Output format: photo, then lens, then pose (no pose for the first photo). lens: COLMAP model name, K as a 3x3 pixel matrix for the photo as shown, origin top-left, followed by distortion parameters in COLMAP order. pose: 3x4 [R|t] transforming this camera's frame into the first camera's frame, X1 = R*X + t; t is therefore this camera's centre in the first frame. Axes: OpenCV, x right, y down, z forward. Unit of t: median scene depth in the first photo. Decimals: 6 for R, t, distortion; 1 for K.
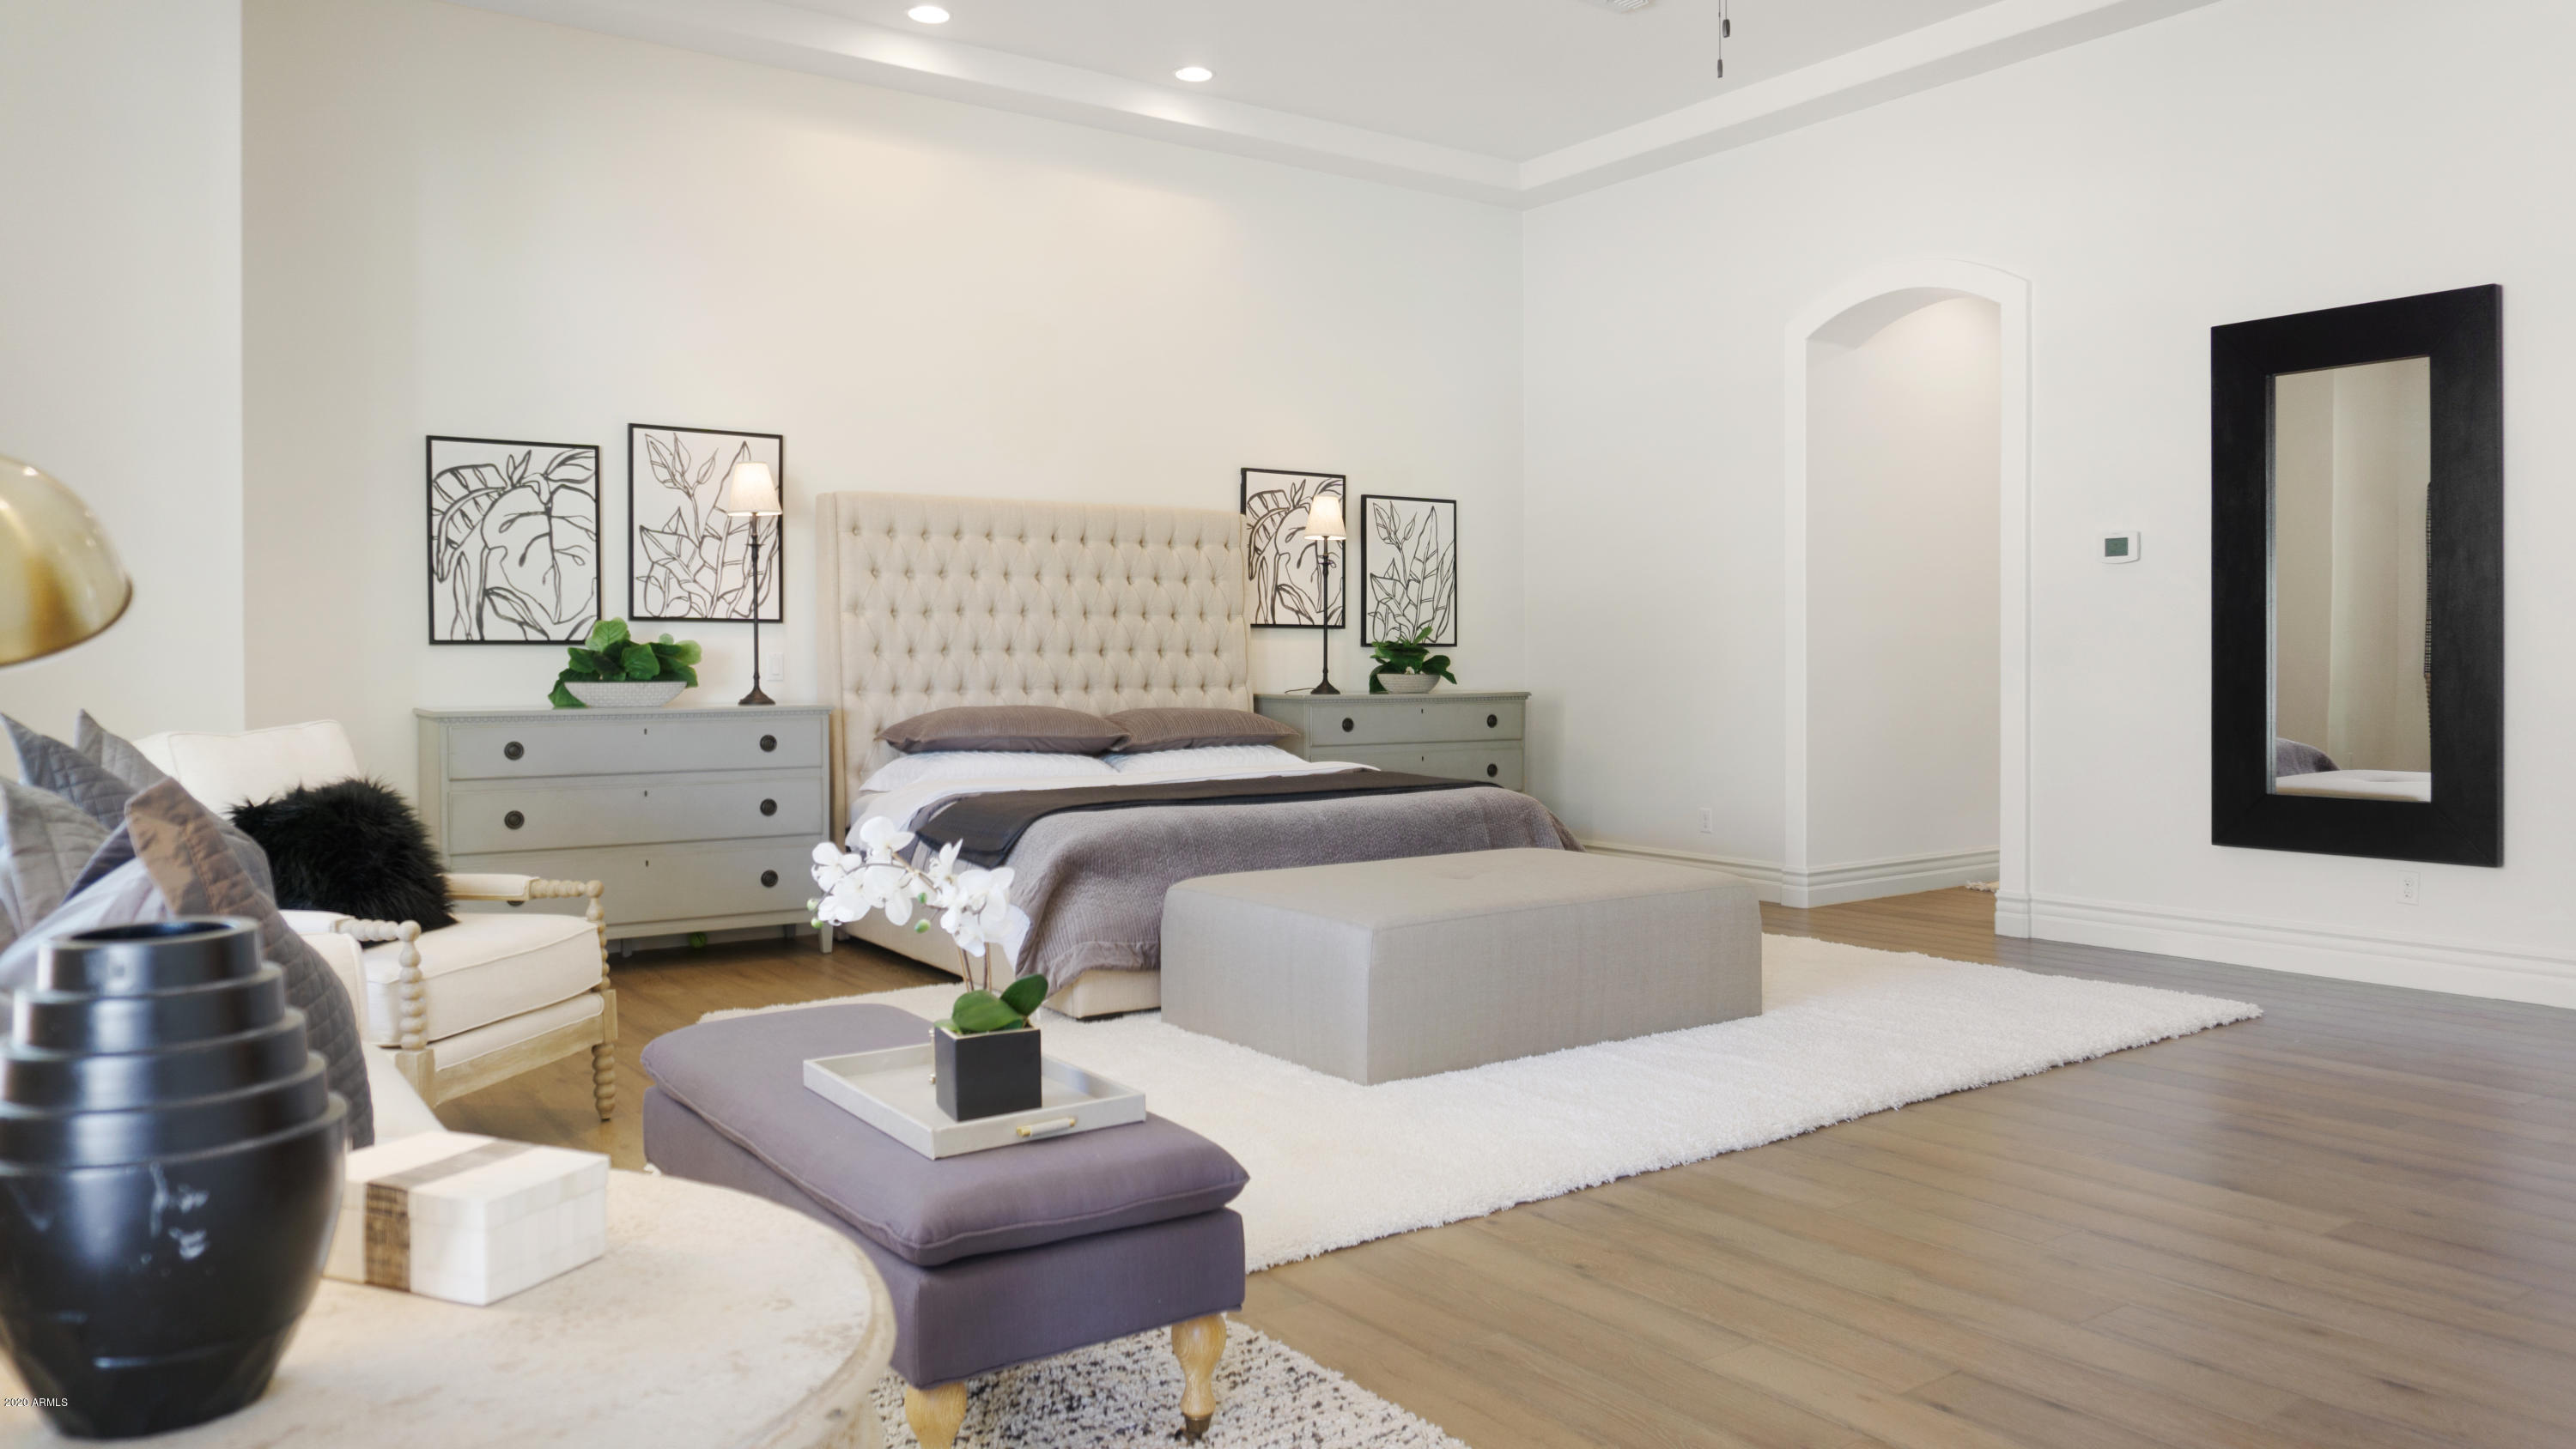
lens RADIAL K [[1781.1, 0, 1303.0], [0, 1781.1, 714.7], [0, 0, 1]] dist [-0.008519, -0.004271]
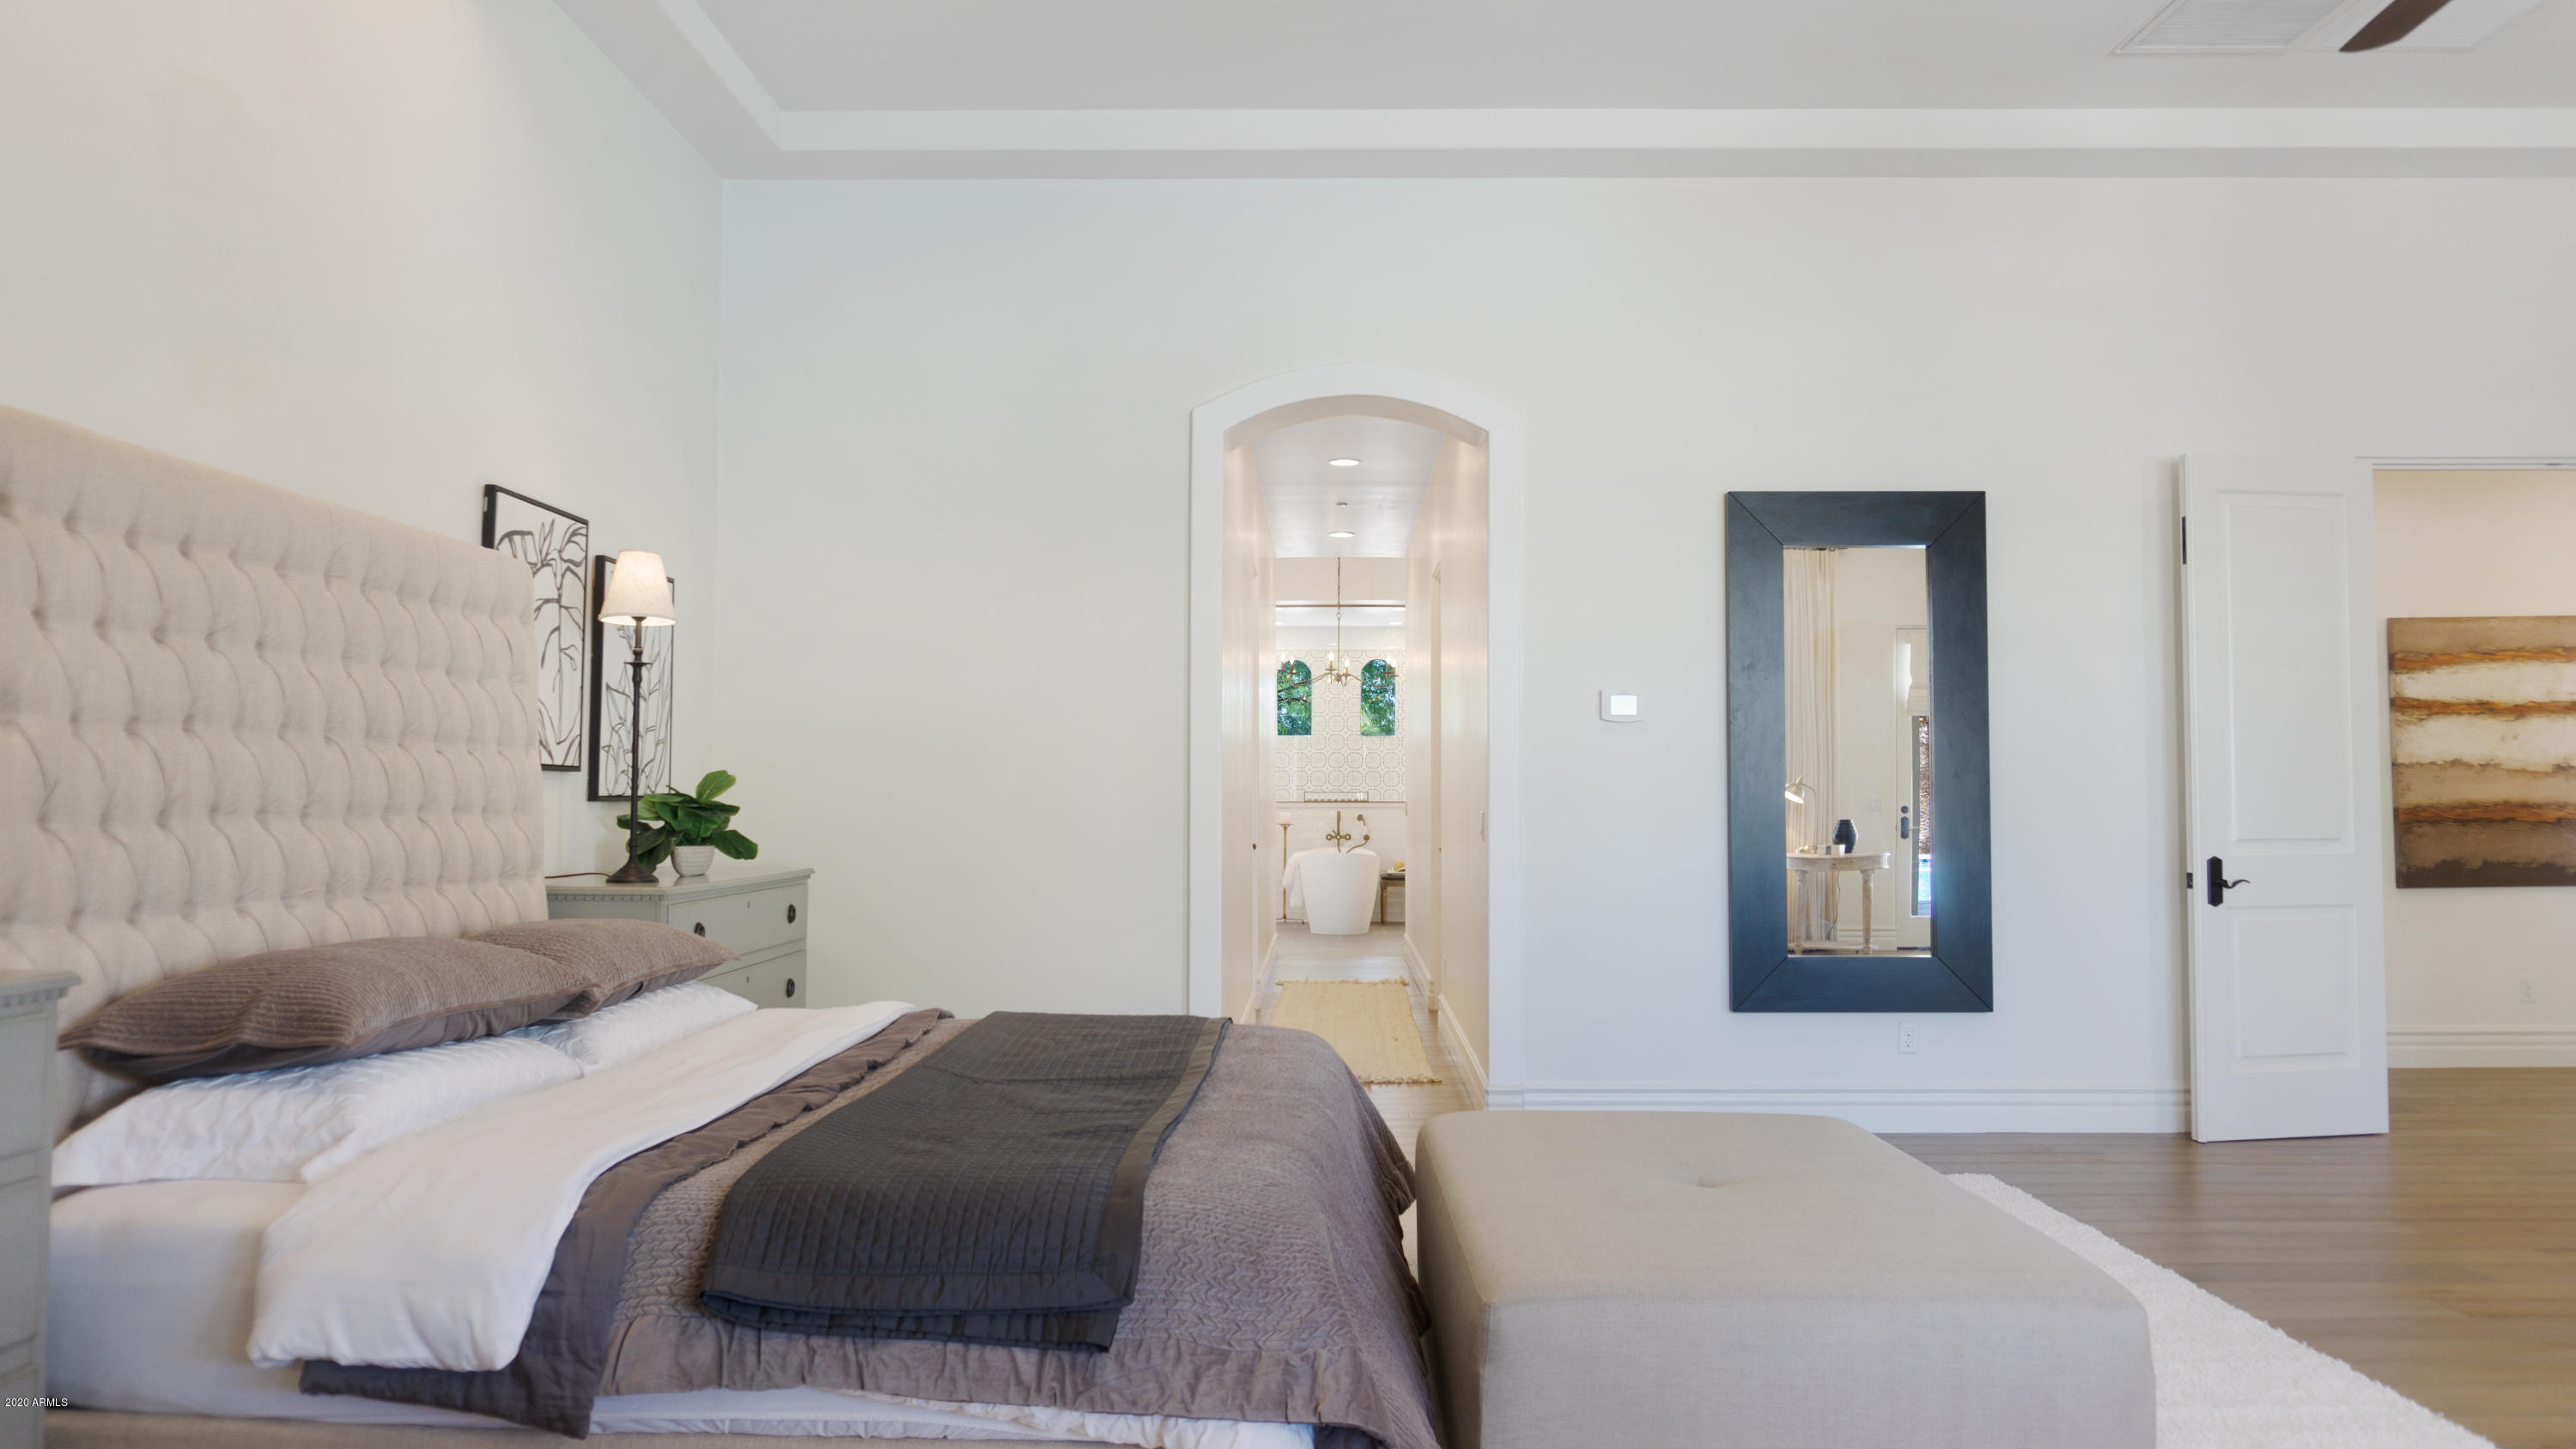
lens RADIAL K [[1781.1, 0, 1303.0], [0, 1781.1, 714.7], [0, 0, 1]] dist [-0.008519, -0.004271]
pose [[0.593334, 0.041029, 0.803910, -0.262574], [0.020090, 0.997634, -0.065745, -0.019140], [-0.804706, 0.055159, 0.591106, 0.370446]]
